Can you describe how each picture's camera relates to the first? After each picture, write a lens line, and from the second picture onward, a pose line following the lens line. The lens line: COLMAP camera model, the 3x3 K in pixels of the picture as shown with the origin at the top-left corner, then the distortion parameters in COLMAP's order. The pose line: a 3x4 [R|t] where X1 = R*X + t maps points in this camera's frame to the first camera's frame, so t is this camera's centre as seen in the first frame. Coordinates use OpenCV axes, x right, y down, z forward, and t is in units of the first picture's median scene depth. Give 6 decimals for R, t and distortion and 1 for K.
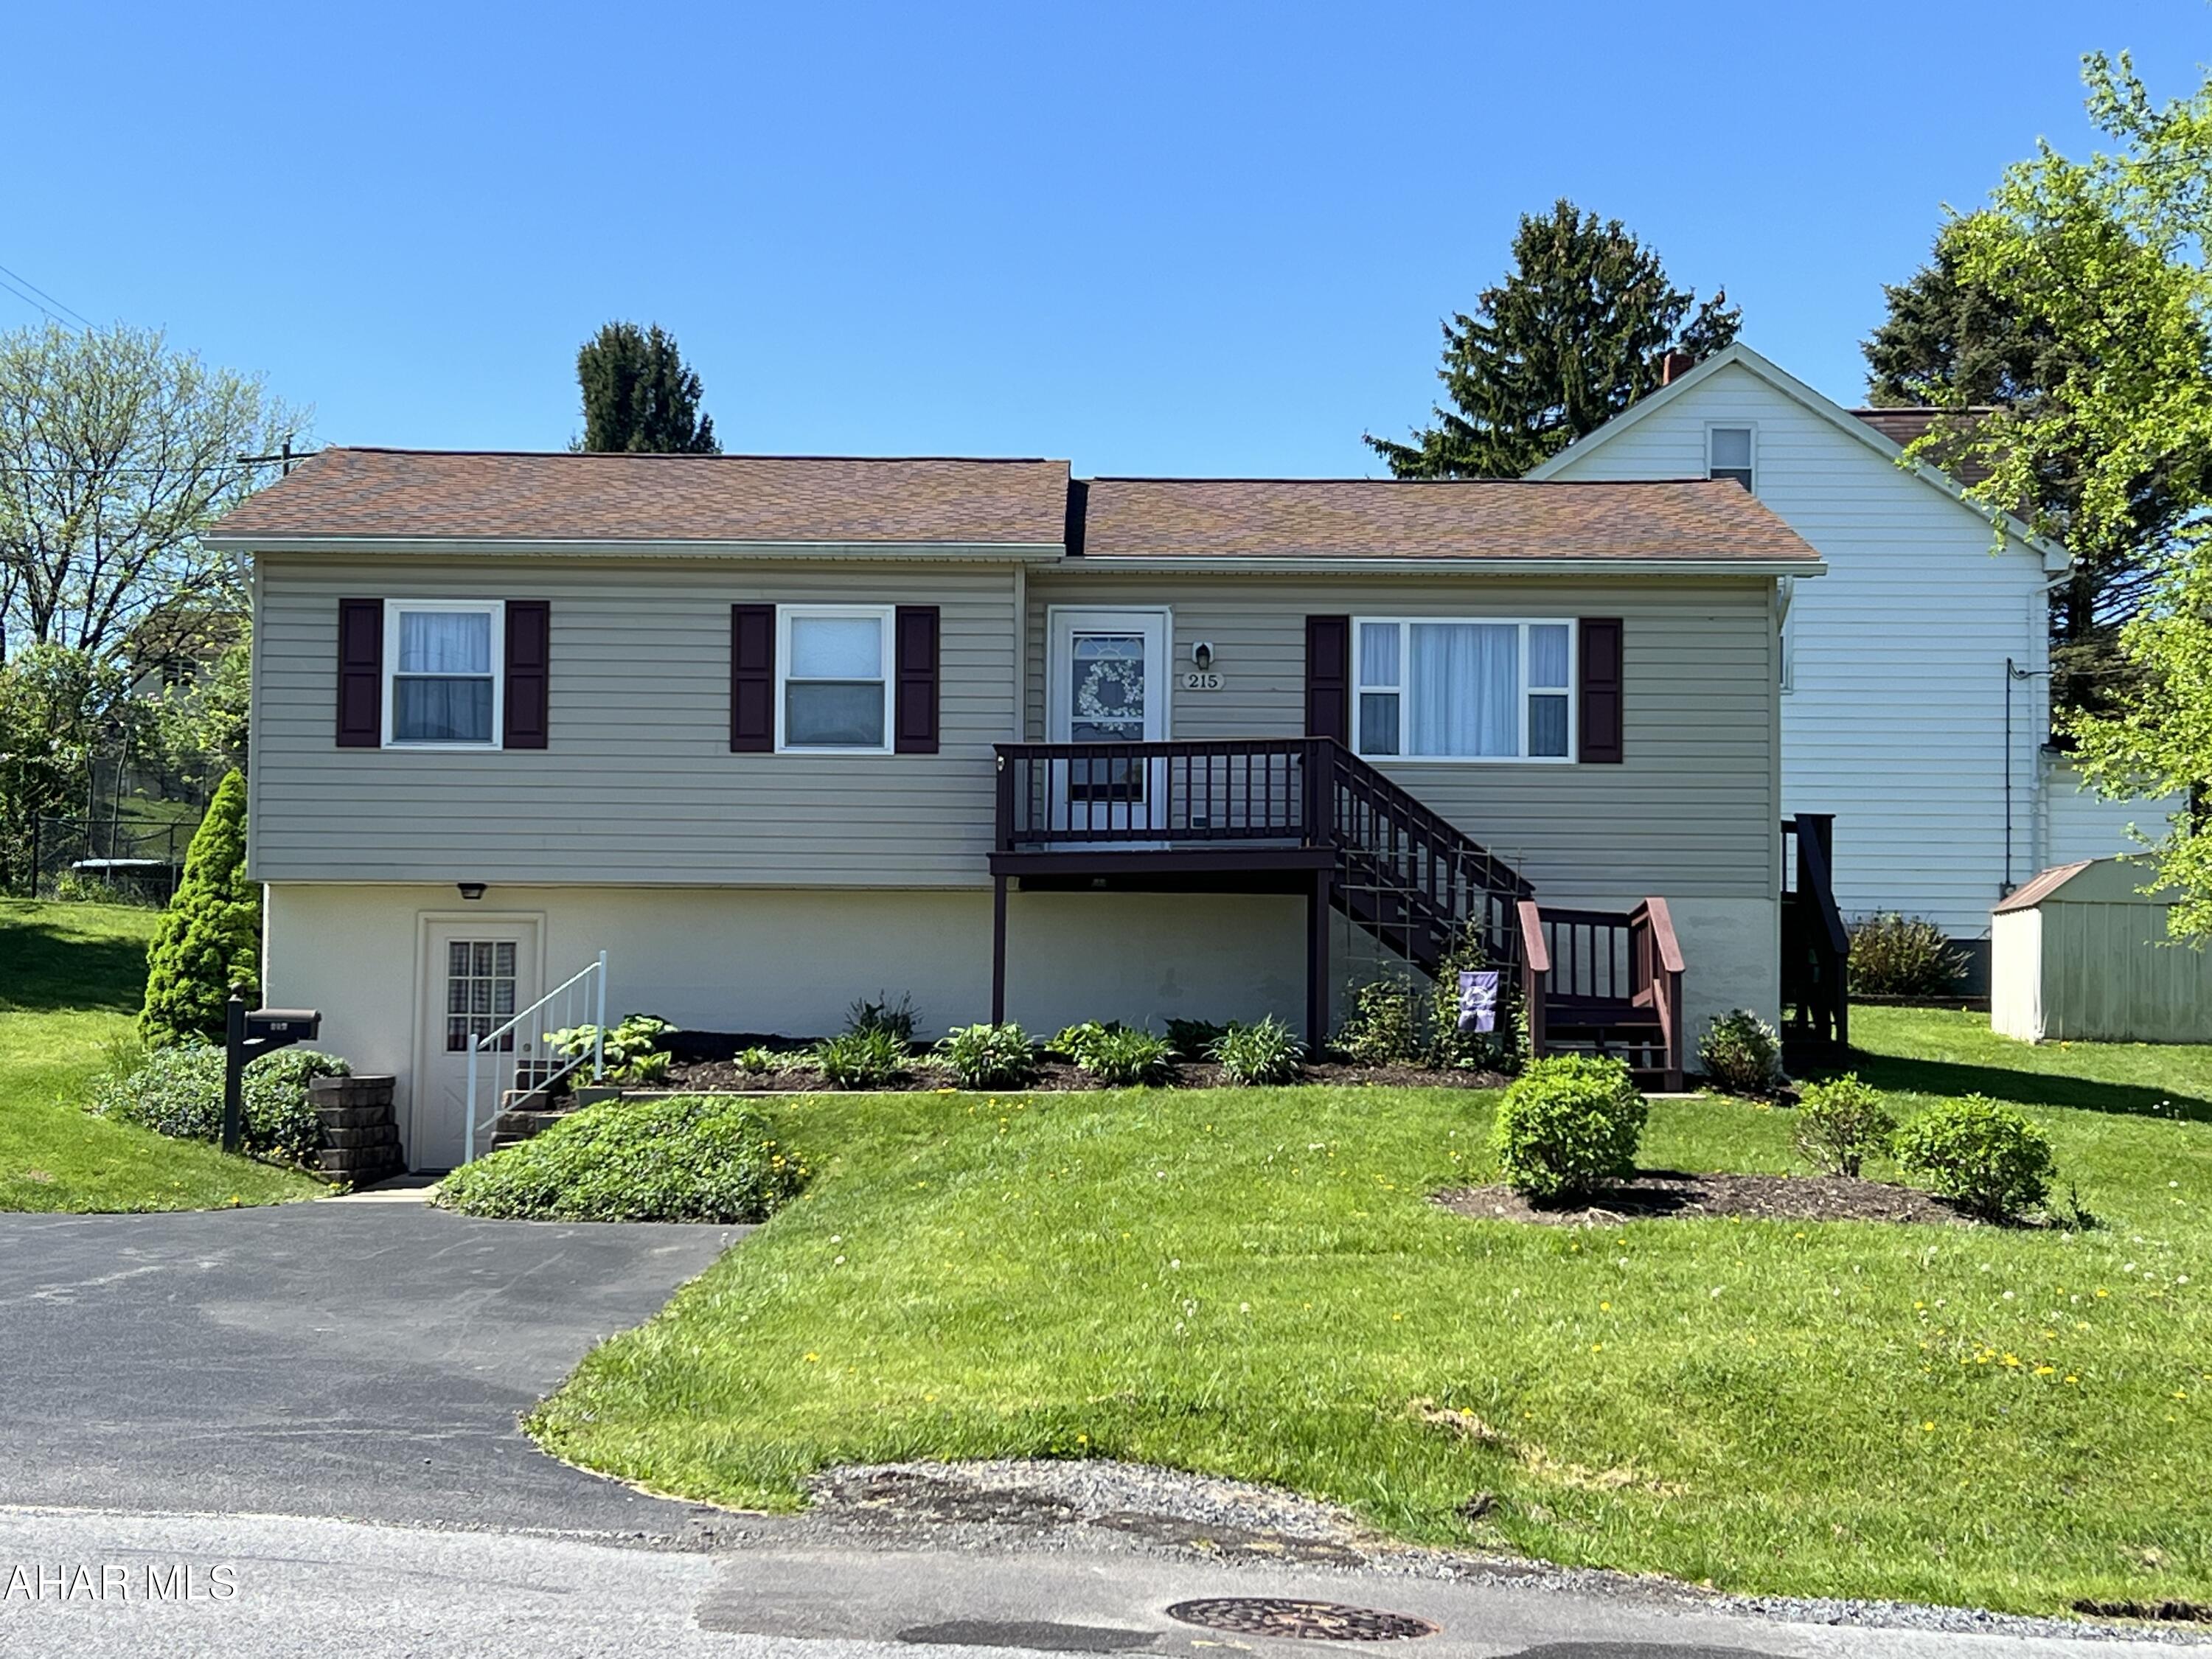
lens RADIAL K [[3764.4, 0, 1106.0], [0, 3764.4, 829.5], [0, 0, 1]] dist [0.090183, 0.072768]
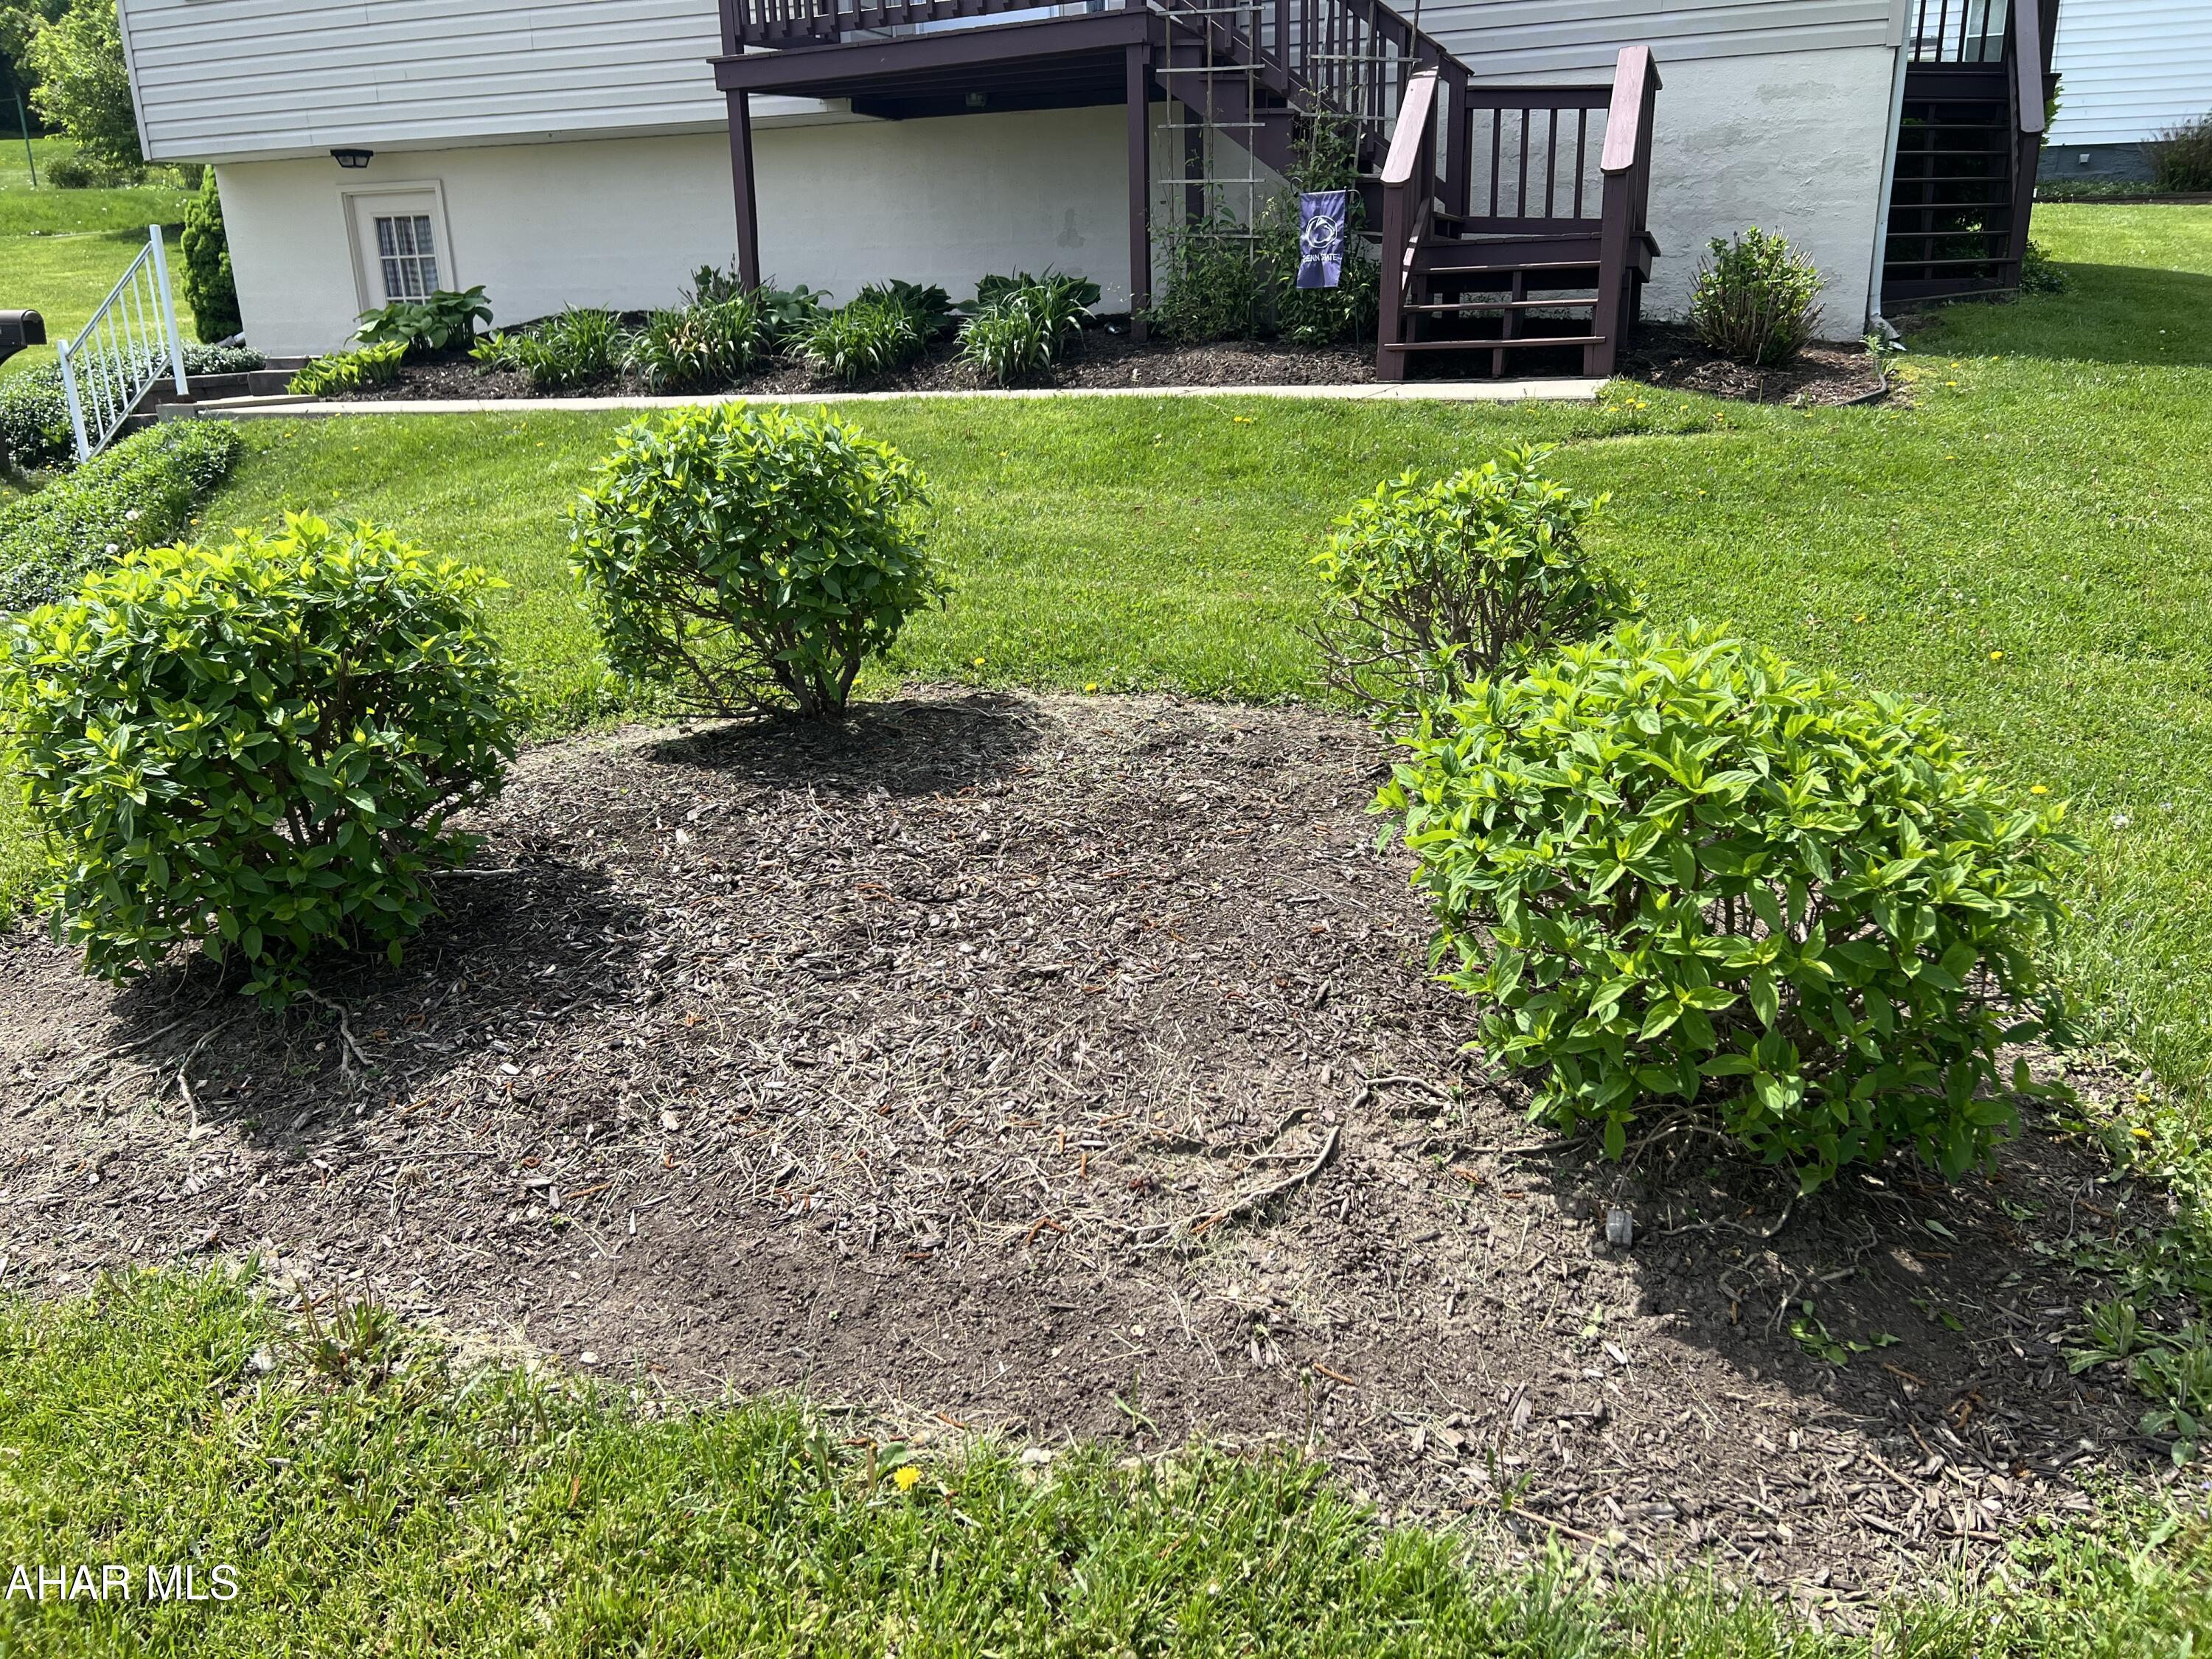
lens RADIAL K [[1681.2, 0, 1106.0], [0, 1681.2, 829.5], [0, 0, 1]] dist [0.078290, -0.084814]
pose [[0.936584, 0.070076, -0.343365, 0.161726], [0.062009, 0.931204, 0.359186, 0.030507], [0.344913, -0.357700, 0.867805, 0.644564]]
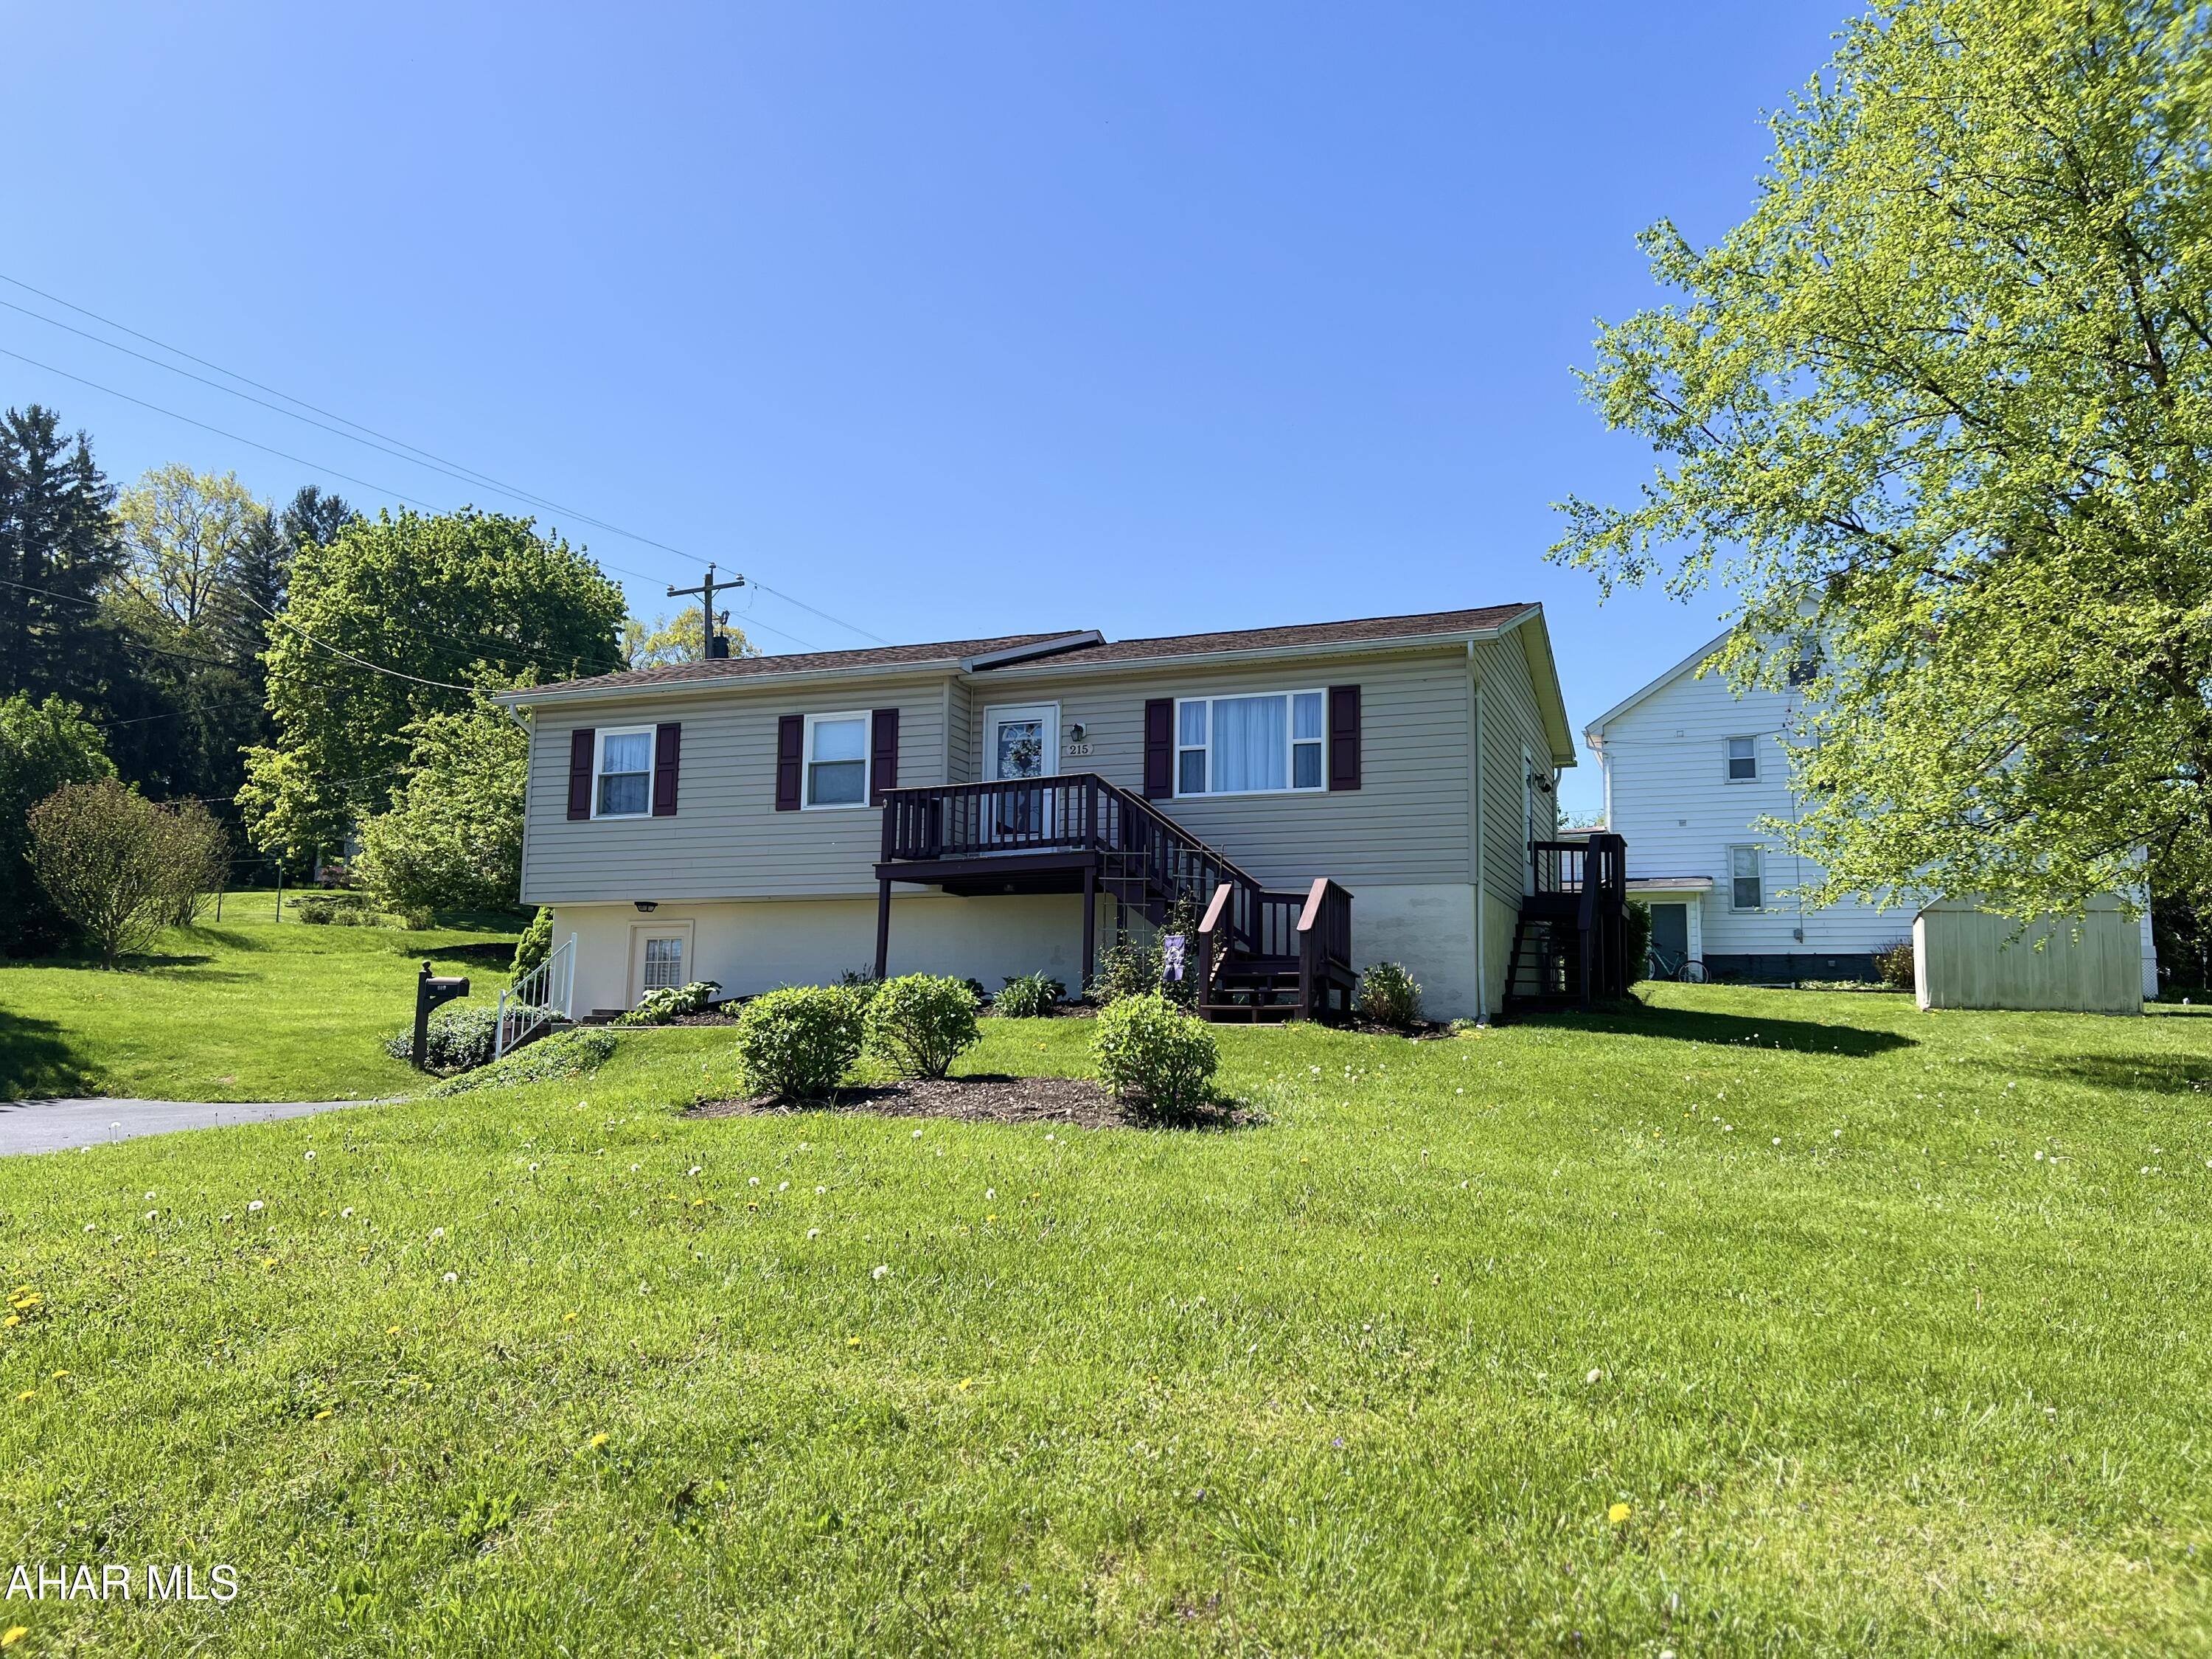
lens RADIAL K [[1729.2, 0, 1090.3], [0, 1729.2, 832.2], [0, 0, 1]] dist [0.080079, -0.086157]
pose [[0.931052, -0.045611, -0.362025, 0.277369], [0.021832, 0.997343, -0.069507, 0.040360], [0.364233, 0.056811, 0.929573, 0.384161]]
